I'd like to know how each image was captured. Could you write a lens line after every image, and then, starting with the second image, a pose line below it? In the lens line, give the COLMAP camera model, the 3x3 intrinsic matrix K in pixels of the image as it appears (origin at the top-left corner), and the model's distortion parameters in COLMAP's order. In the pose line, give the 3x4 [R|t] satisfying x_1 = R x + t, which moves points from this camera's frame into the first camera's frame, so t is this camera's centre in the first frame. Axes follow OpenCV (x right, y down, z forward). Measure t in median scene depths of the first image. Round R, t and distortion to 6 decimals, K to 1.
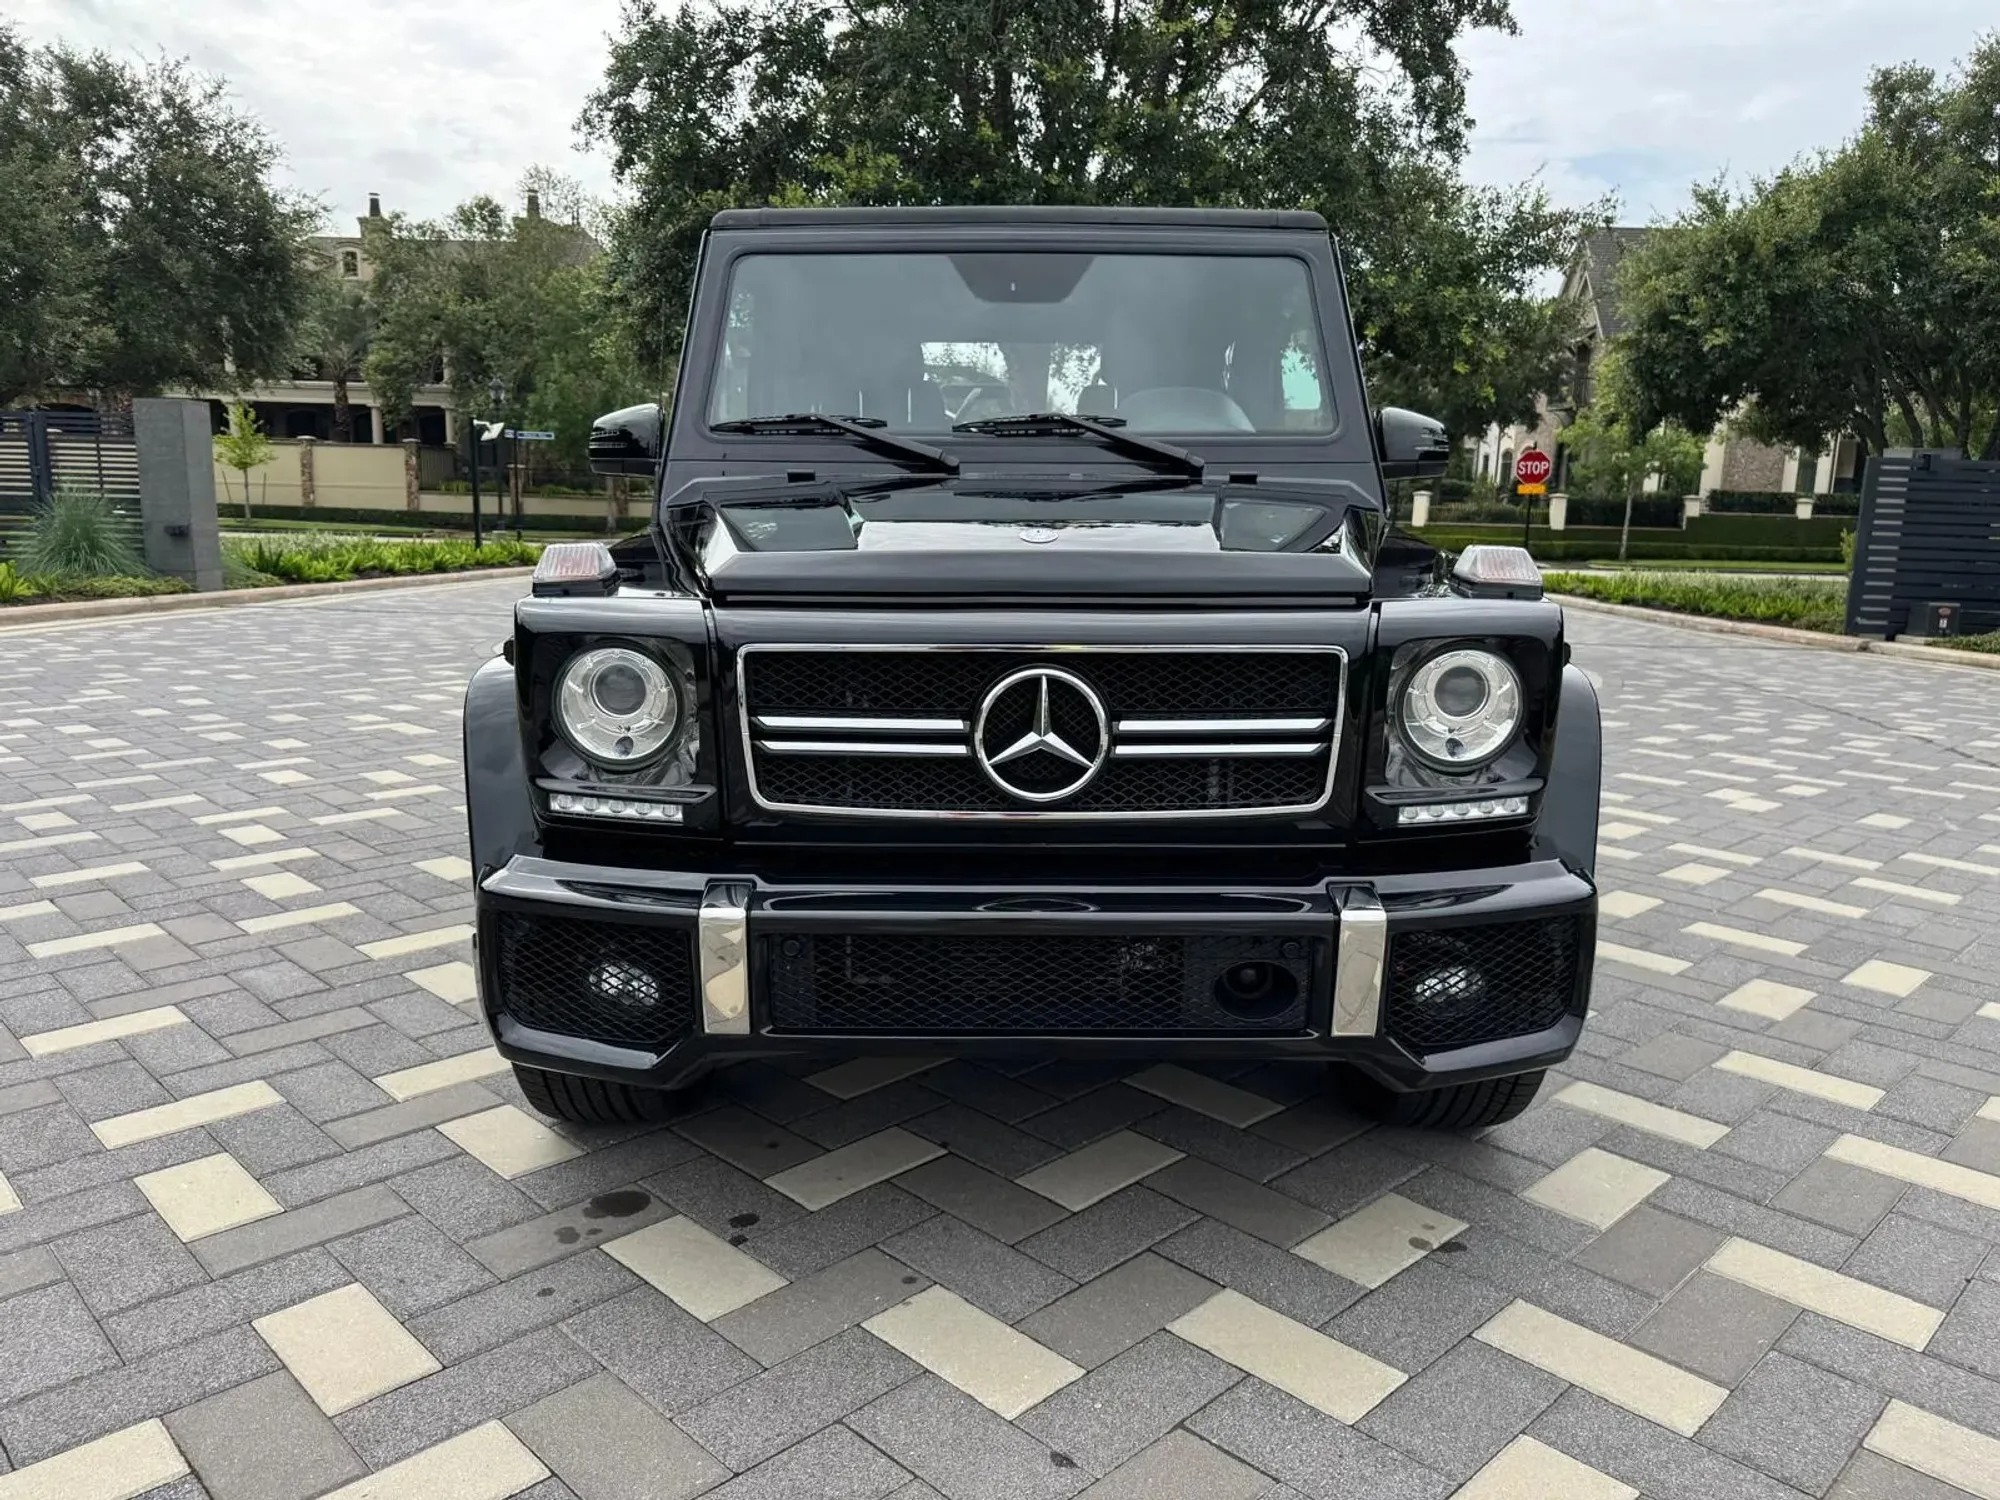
lens RADIAL K [[1418.5, 0, 1013.4], [0, 1418.5, 751.5], [0, 0, 1]] dist [0.001914, -0.002282]
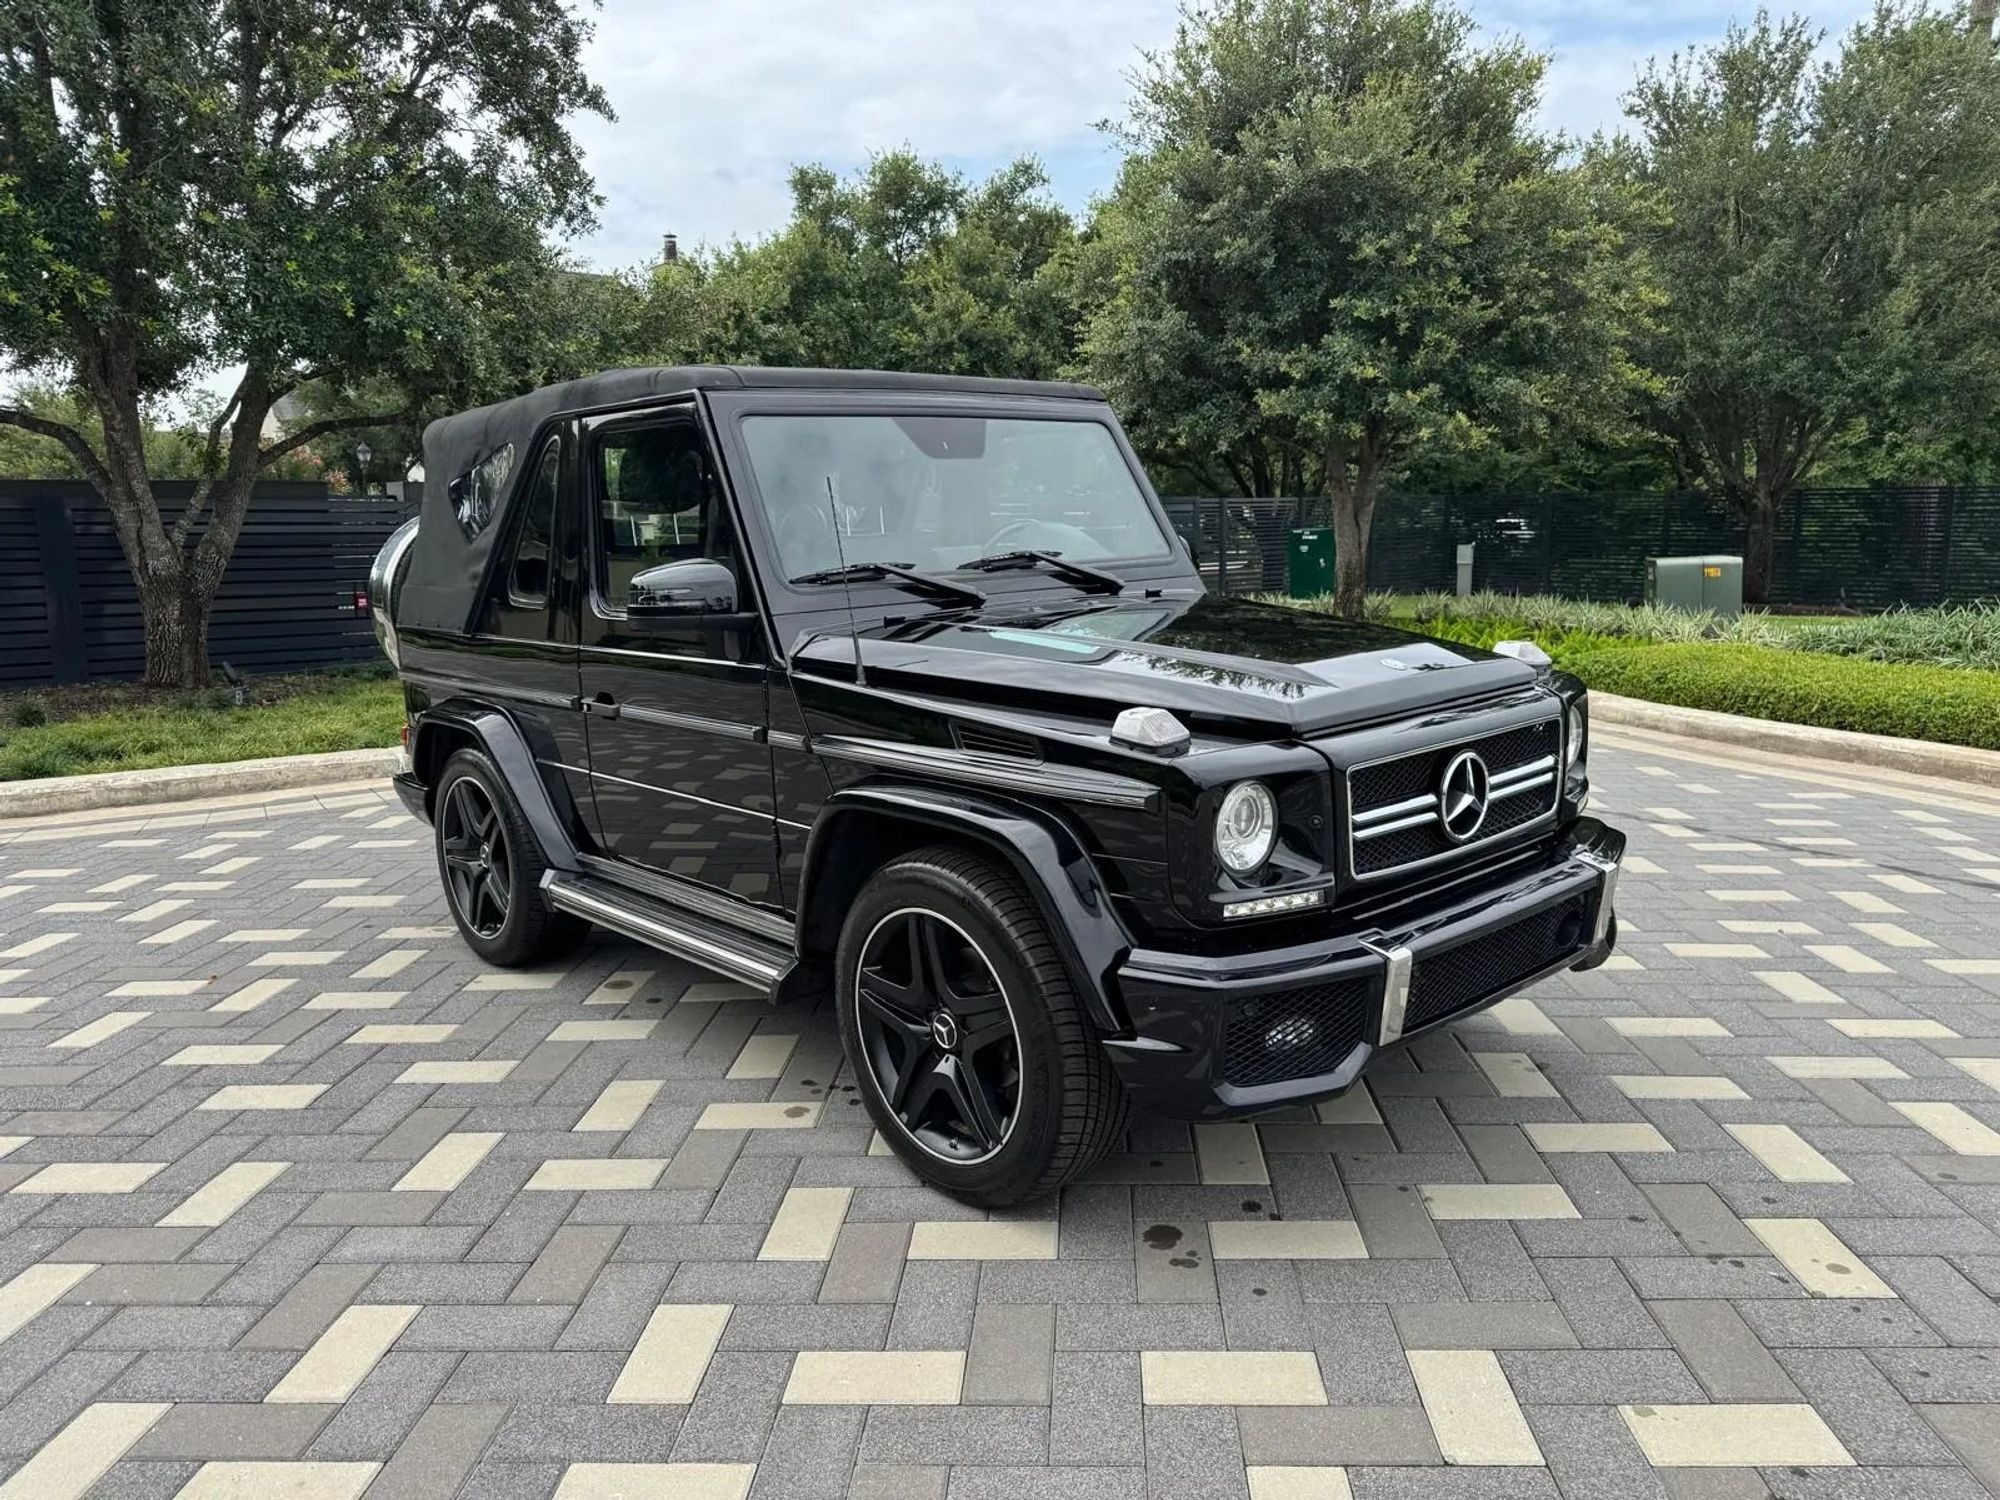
lens RADIAL K [[1405.1, 0, 992.9], [0, 1405.1, 741.7], [0, 0, 1]] dist [0.034249, -0.045718]
pose [[0.751115, -0.141365, 0.644859, -0.806565], [0.155241, 0.987235, 0.035599, -0.122378], [-0.641660, 0.073369, 0.763472, 0.093246]]
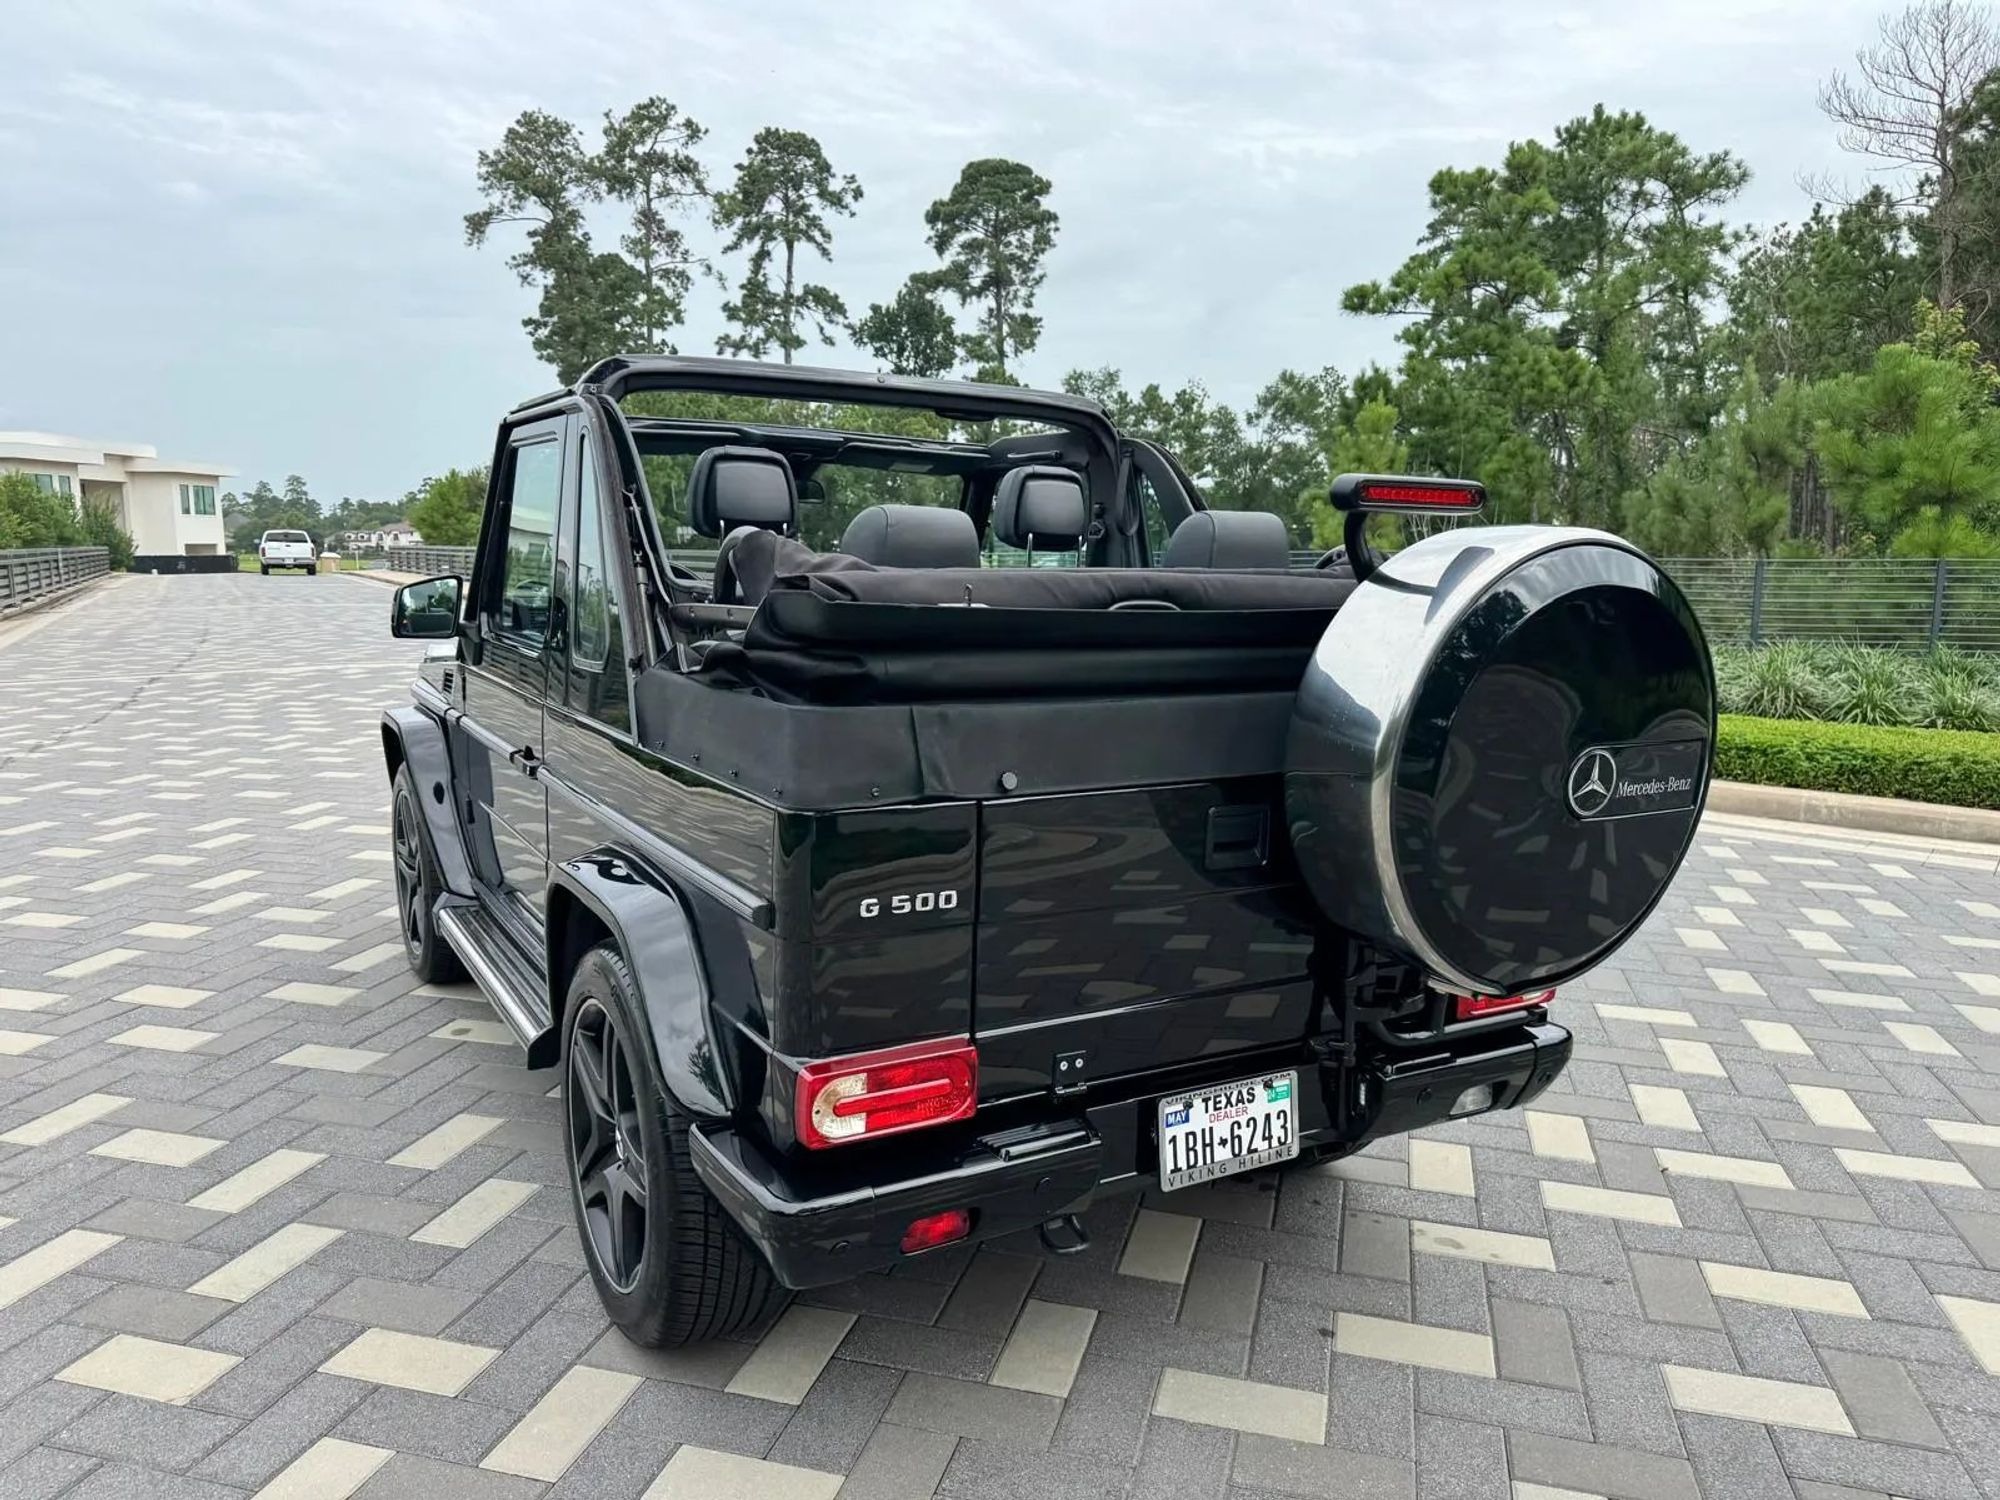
lens RADIAL K [[1401.2, 0, 994.9], [0, 1401.2, 782.6], [0, 0, 1]] dist [0.034643, -0.042476]
pose [[-0.869948, 0.056038, -0.489949, 0.470570], [-0.114764, 0.943239, 0.311657, -0.514838], [0.479603, 0.327354, -0.814138, 2.304540]]
